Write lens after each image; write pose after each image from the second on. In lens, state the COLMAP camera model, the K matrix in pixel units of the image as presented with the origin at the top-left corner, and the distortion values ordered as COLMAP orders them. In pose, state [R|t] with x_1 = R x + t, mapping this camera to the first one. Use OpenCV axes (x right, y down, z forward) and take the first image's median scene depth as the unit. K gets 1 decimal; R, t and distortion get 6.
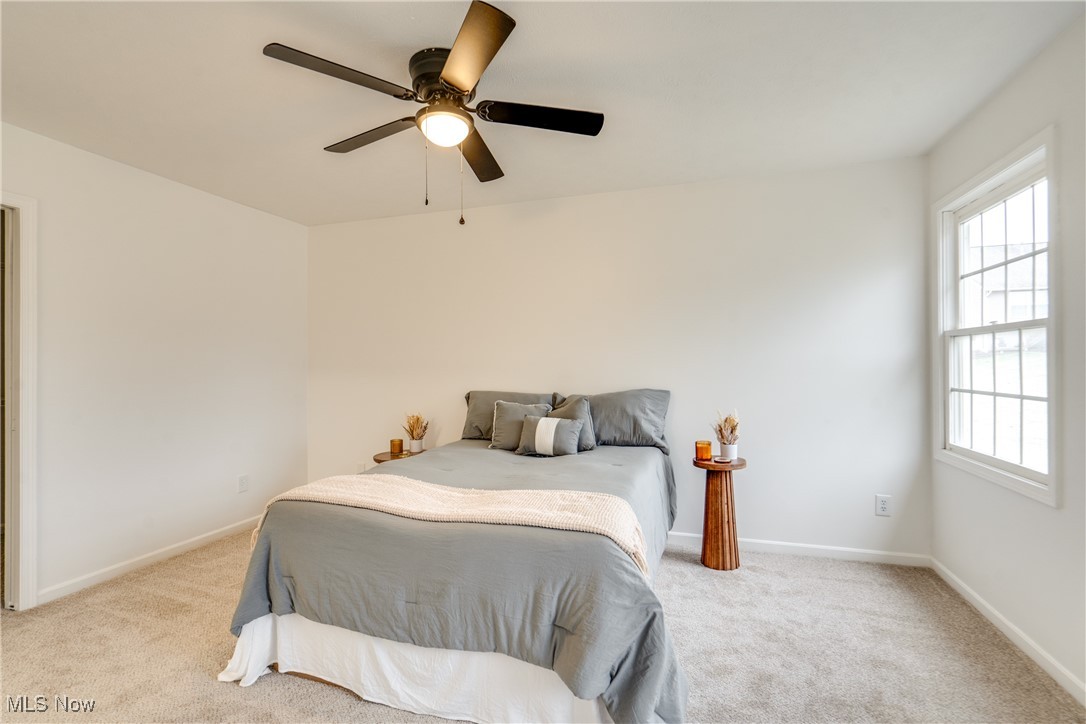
lens RADIAL K [[510.5, 0, 534.3], [0, 510.5, 357.8], [0, 0, 1]] dist [-0.002483, 0.000110]
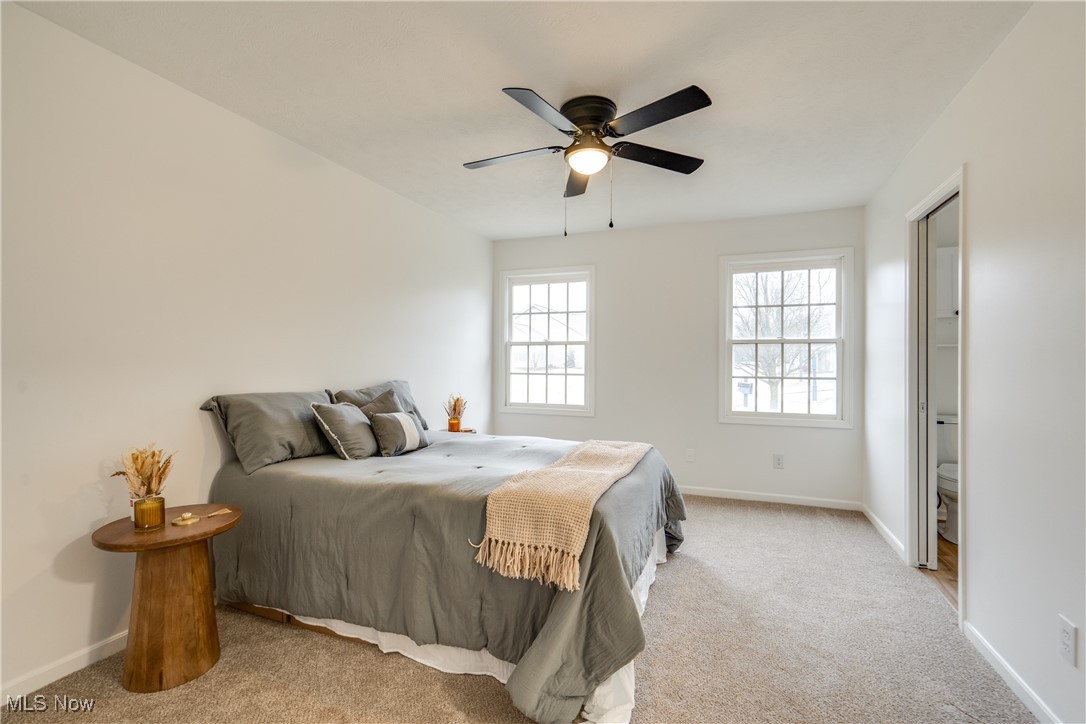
lens RADIAL K [[510.5, 0, 534.3], [0, 510.5, 357.8], [0, 0, 1]] dist [-0.002483, 0.000110]
pose [[0.055533, 0.013456, 0.998366, -1.069207], [-0.010298, 0.999864, -0.012903, 0.028599], [-0.998404, -0.009565, 0.055664, 0.816329]]
